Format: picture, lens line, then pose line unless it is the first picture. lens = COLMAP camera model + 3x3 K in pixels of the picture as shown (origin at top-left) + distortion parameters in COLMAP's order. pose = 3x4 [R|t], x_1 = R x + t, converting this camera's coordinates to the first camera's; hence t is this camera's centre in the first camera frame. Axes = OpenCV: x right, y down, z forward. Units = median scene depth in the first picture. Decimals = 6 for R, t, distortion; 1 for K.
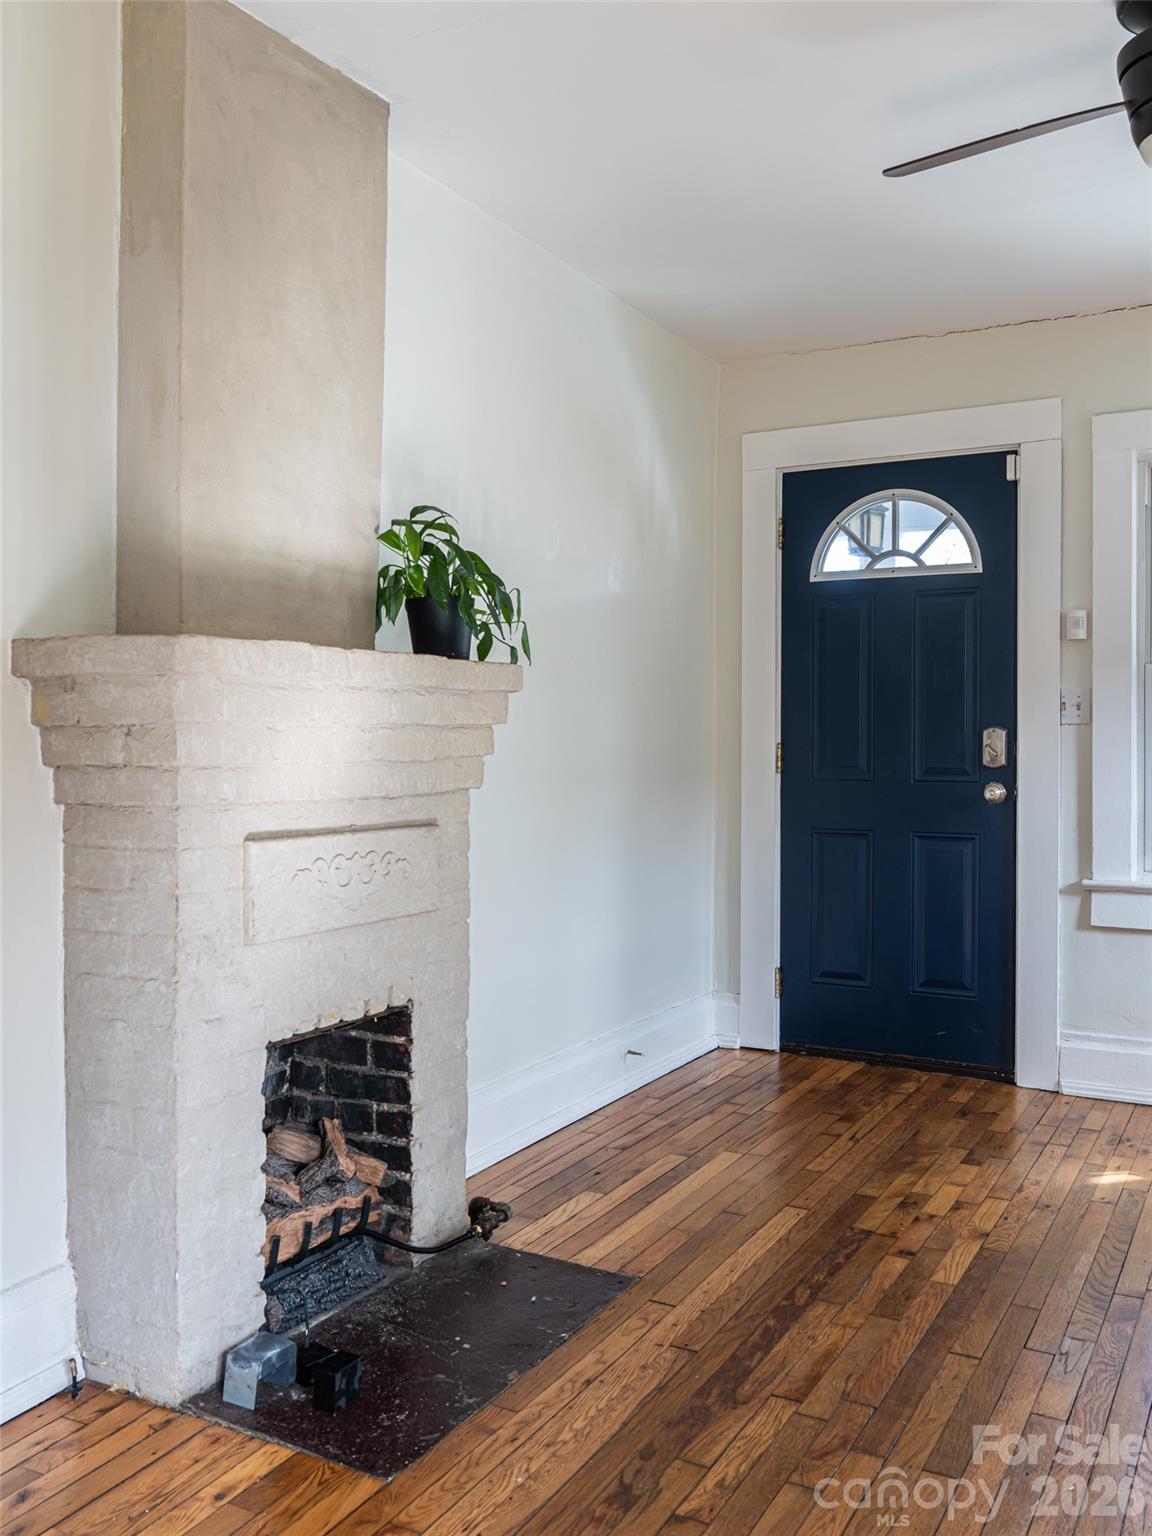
lens RADIAL K [[1356.4, 0, 579.7], [0, 1356.4, 742.6], [0, 0, 1]] dist [-0.012495, 0.002566]
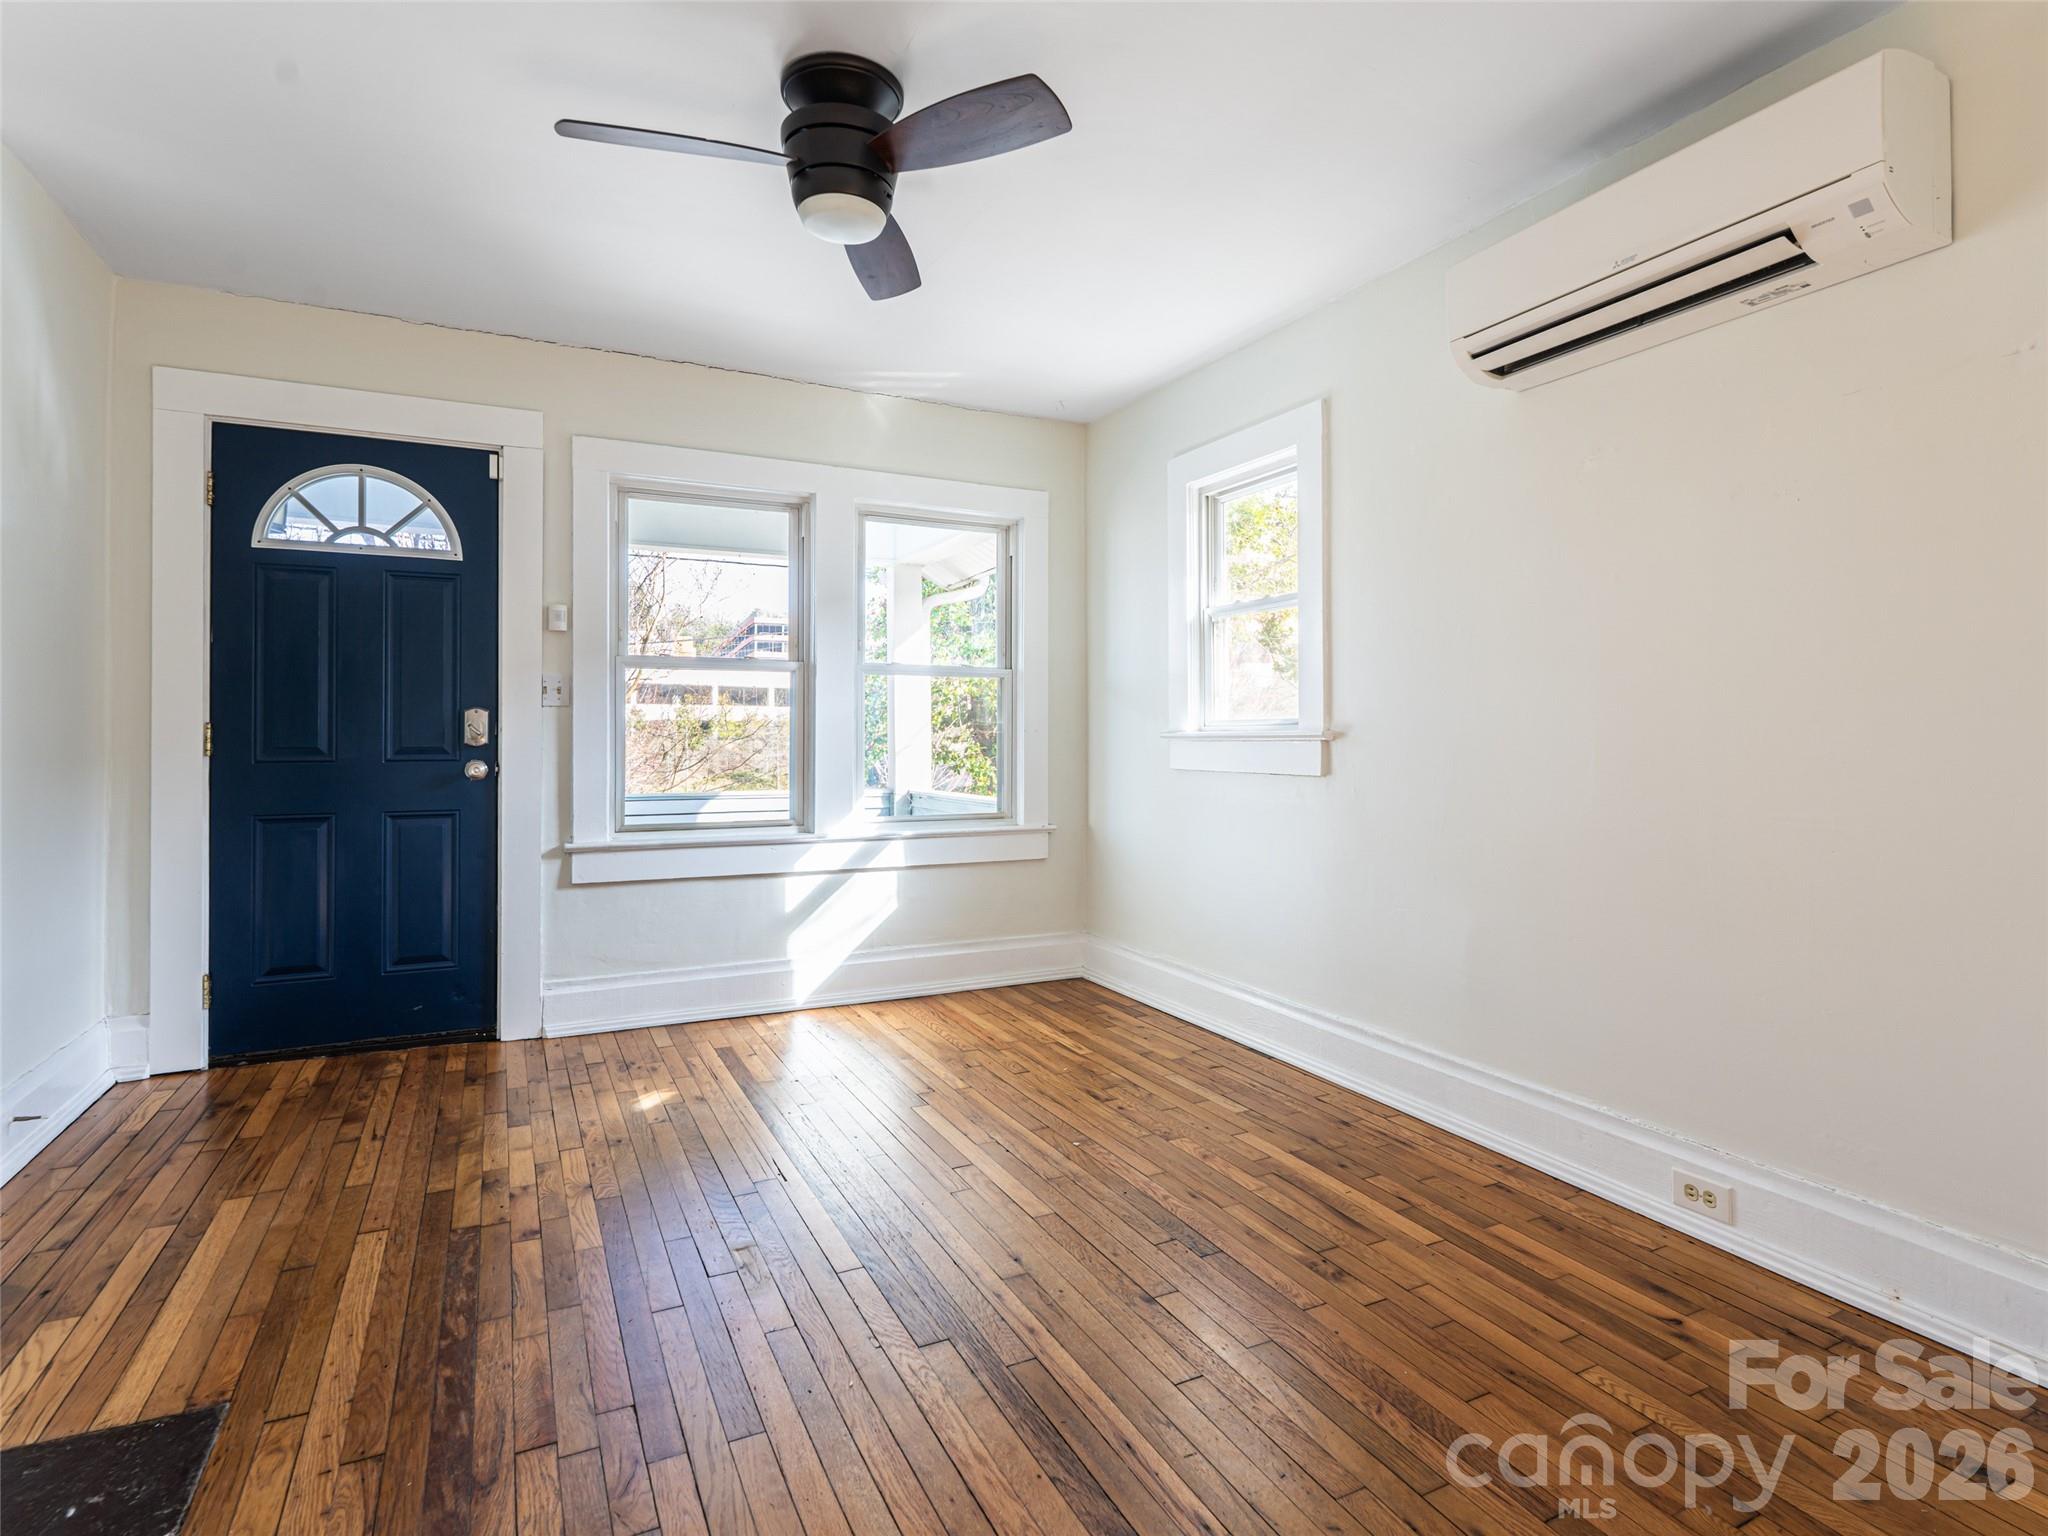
lens RADIAL K [[1040.2, 0, 1026.8], [0, 1040.2, 725.0], [0, 0, 1]] dist [-0.001106, -0.000141]
pose [[0.570839, 0.005319, 0.821045, -0.146219], [0.003169, 0.999957, -0.008682, 0.013220], [-0.821056, 0.007558, 0.570798, 0.227049]]
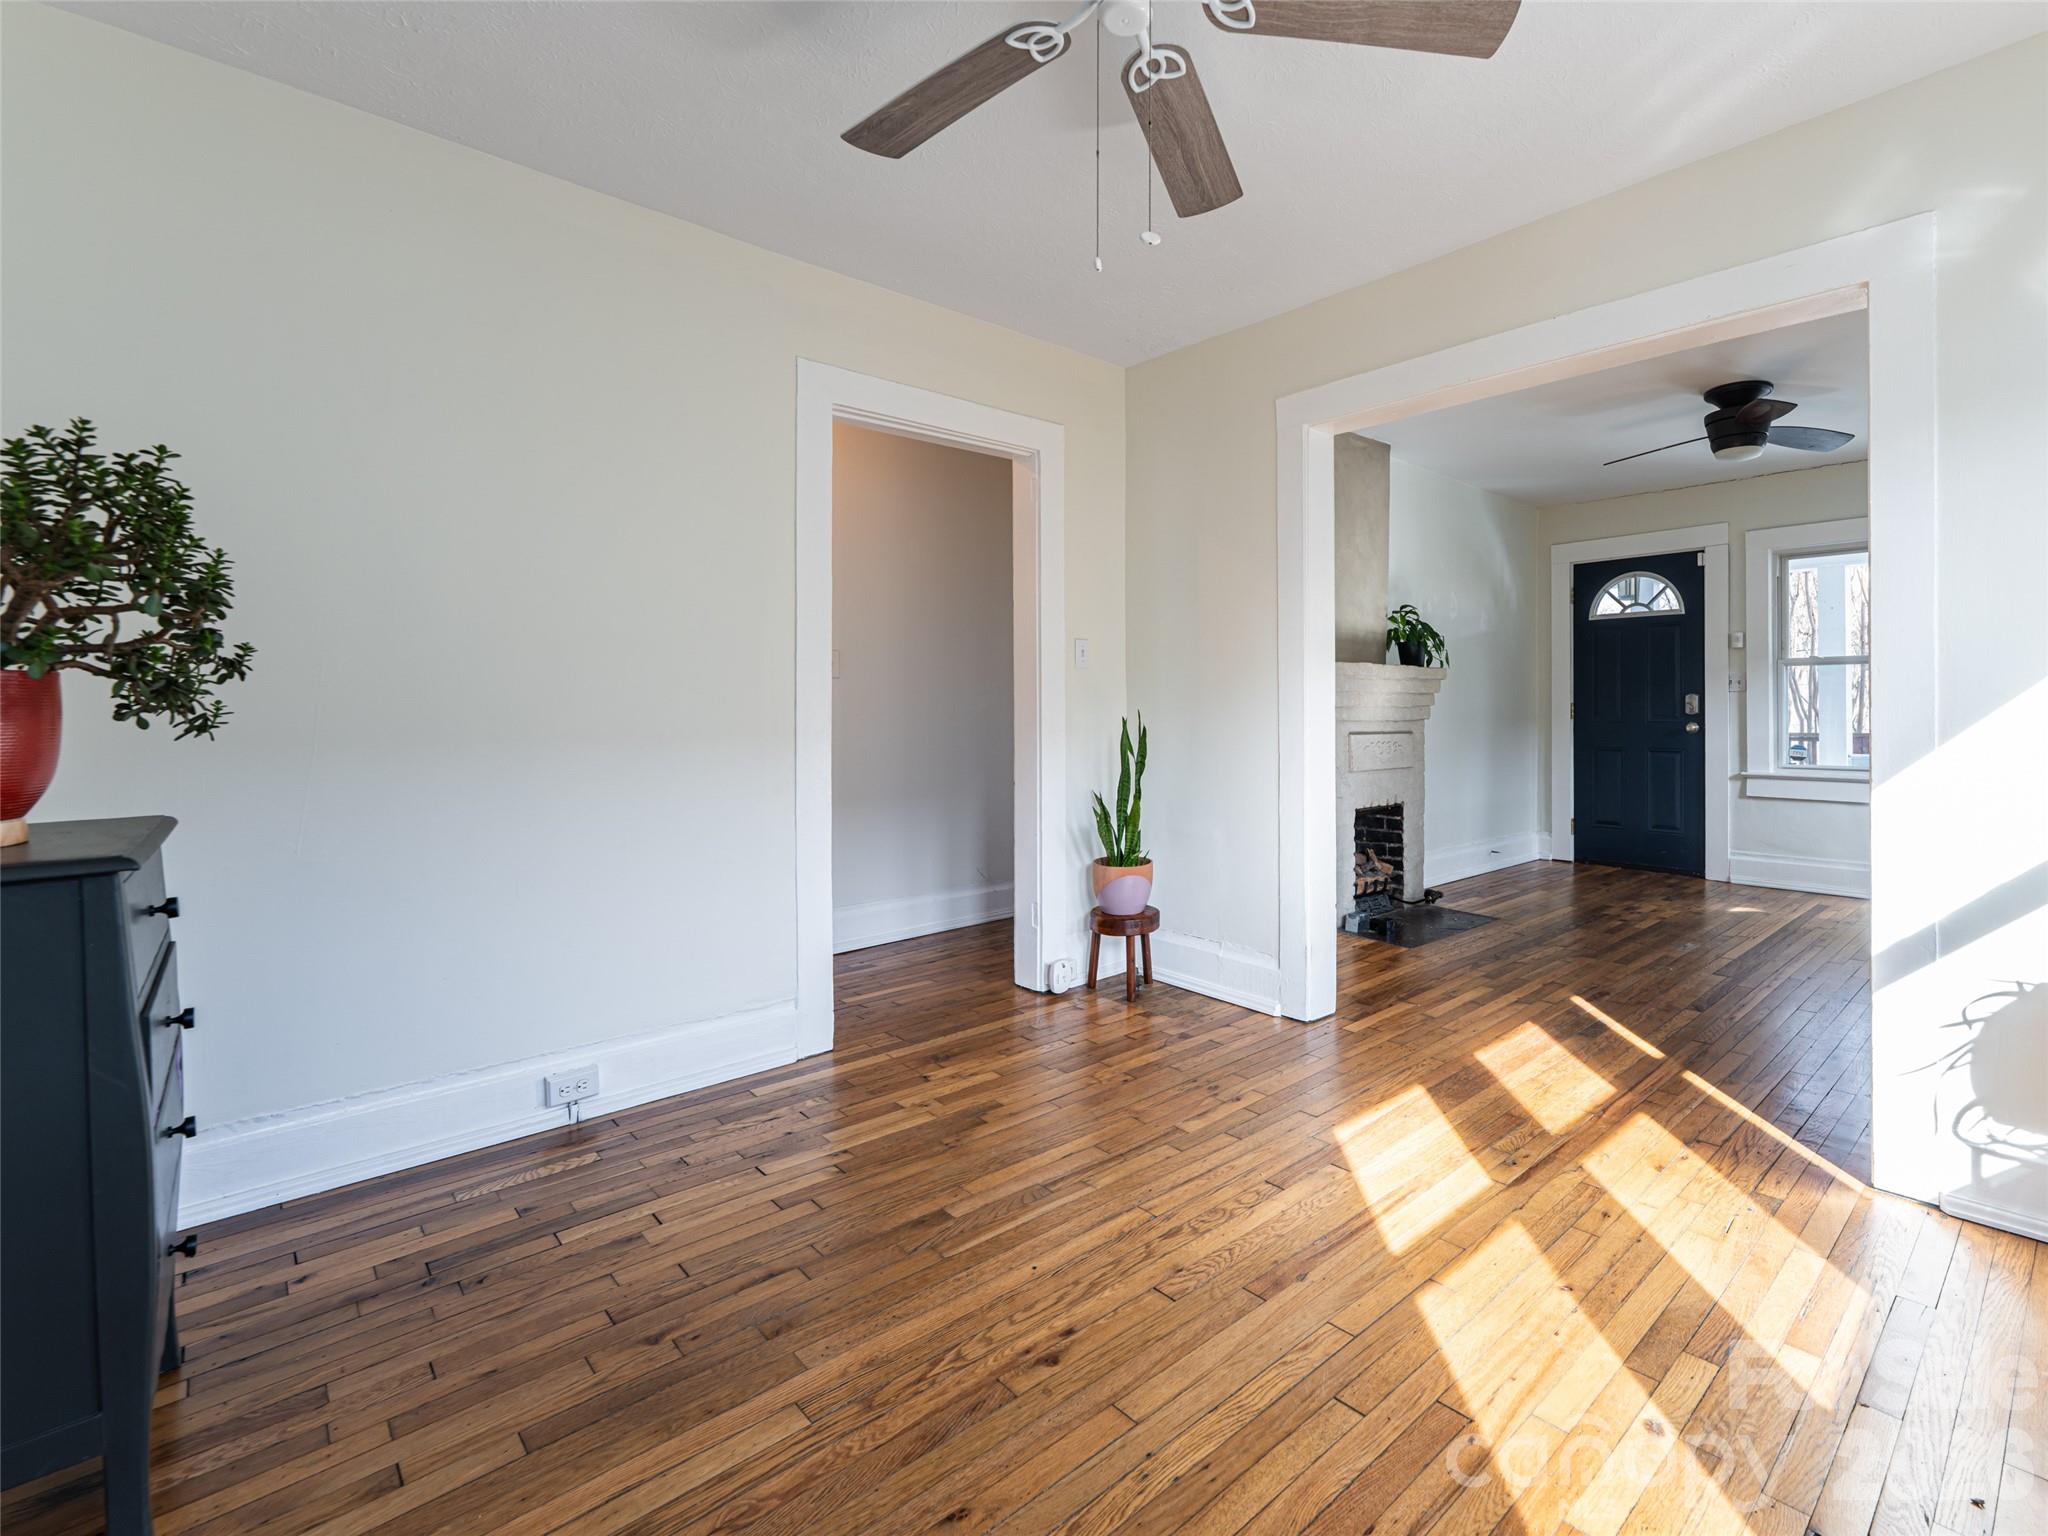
lens RADIAL K [[952.7, 0, 1147.8], [0, 952.7, 707.1], [0, 0, 1]] dist [0.001681, 0.000068]
pose [[0.955259, -0.005483, -0.295719, -0.042266], [0.003088, 0.999959, -0.008565, 0.021414], [0.295753, 0.007268, 0.955237, -0.664861]]
